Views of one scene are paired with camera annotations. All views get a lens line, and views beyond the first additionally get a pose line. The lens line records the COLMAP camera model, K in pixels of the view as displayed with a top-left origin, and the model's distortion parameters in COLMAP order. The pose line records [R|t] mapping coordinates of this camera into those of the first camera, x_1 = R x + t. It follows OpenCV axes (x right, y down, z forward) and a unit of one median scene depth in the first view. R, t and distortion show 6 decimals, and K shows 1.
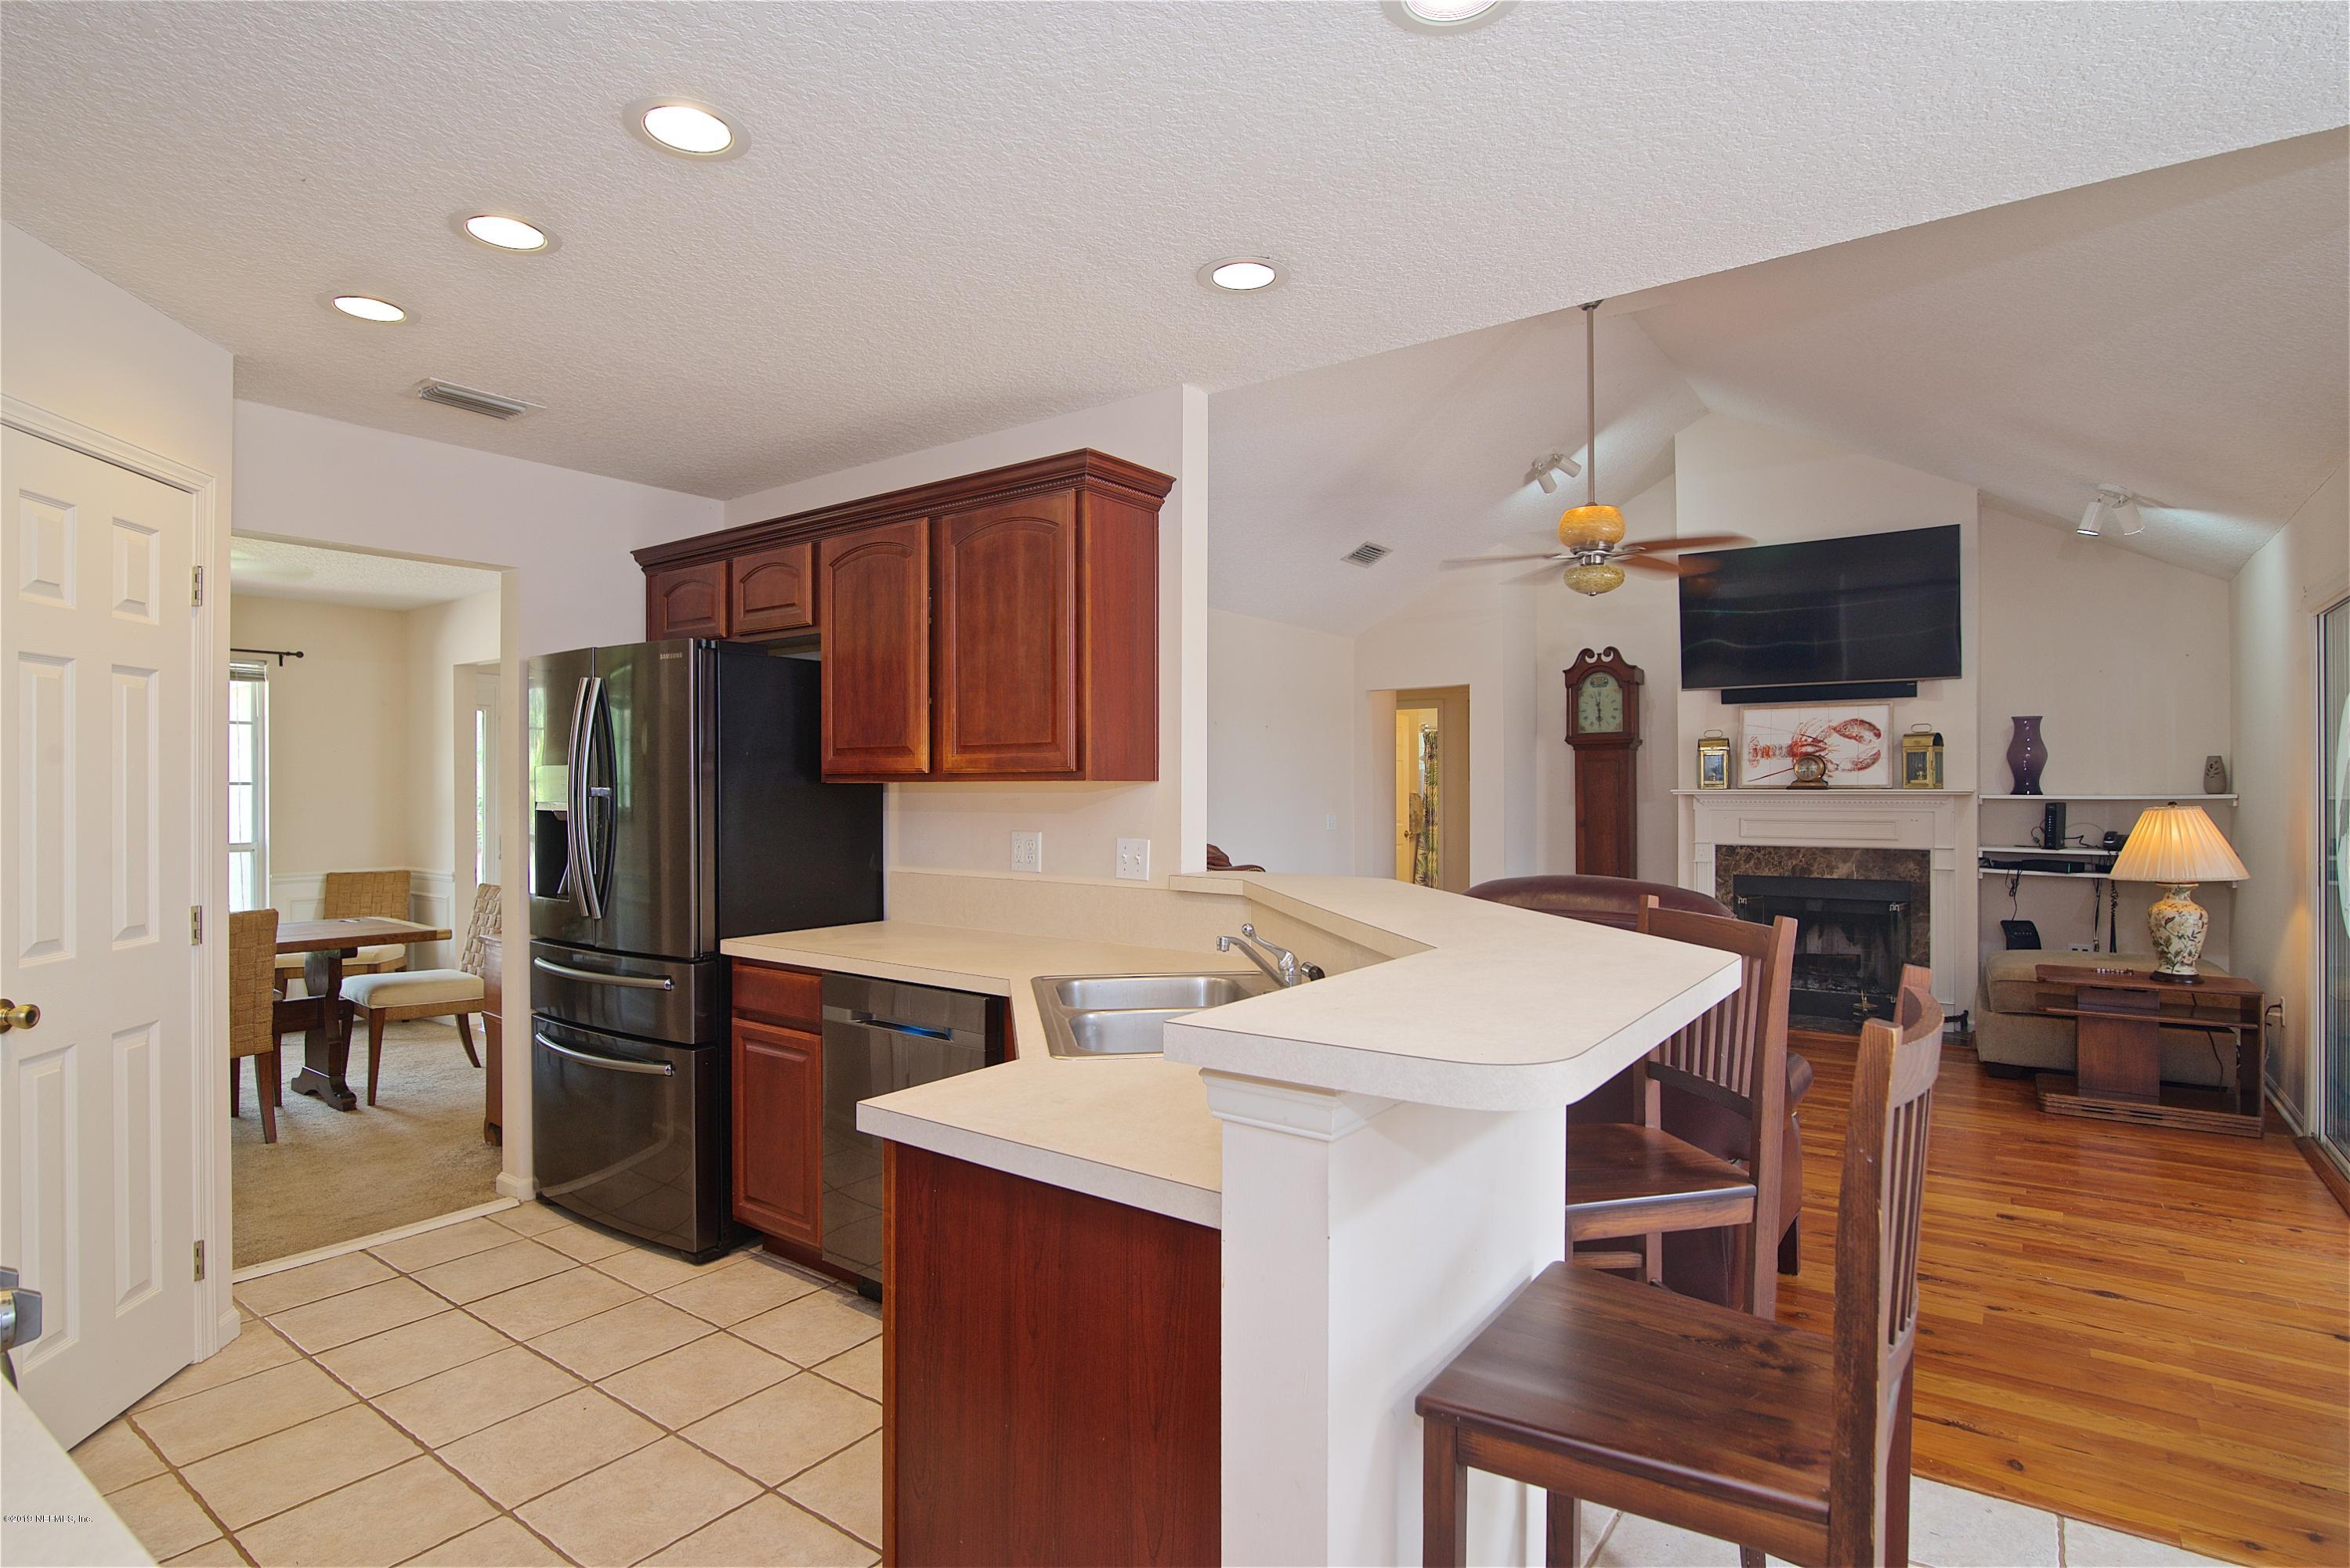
lens RADIAL K [[1198.2, 0, 1180.1], [0, 1198.2, 790.7], [0, 0, 1]] dist [-0.002316, 0.000930]
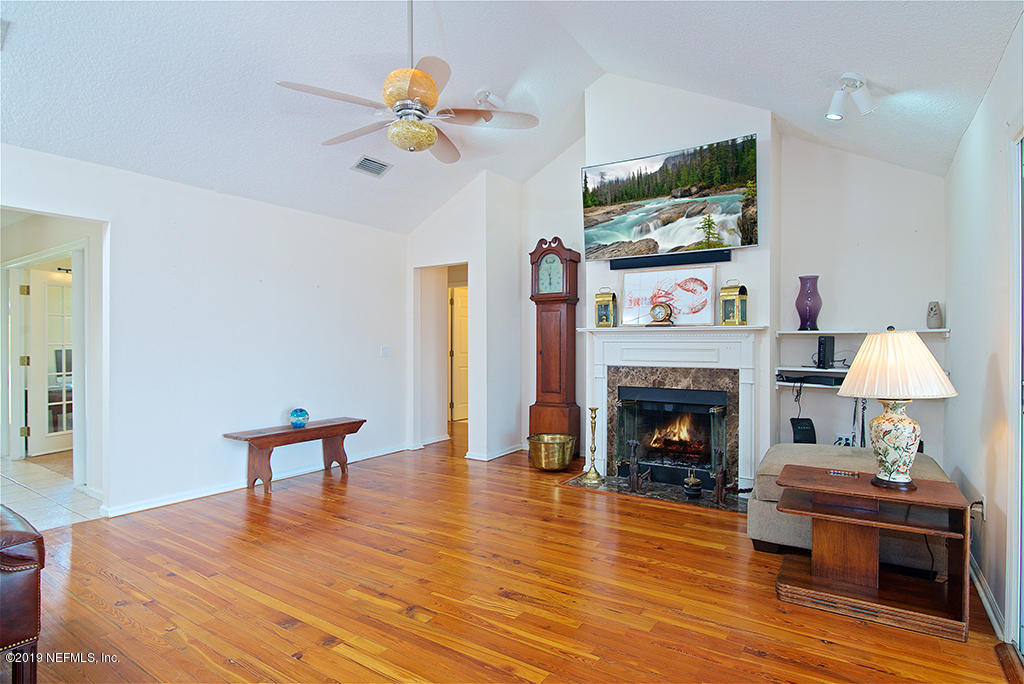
lens RADIAL K [[541.9, 0, 507.3], [0, 541.9, 345.2], [0, 0, 1]] dist [0.000830, -0.001240]
pose [[0.999439, 0.002165, 0.033423, 0.325353], [-0.002390, 0.999975, 0.006691, 0.017225], [-0.033408, -0.006768, 0.999419, 0.362586]]
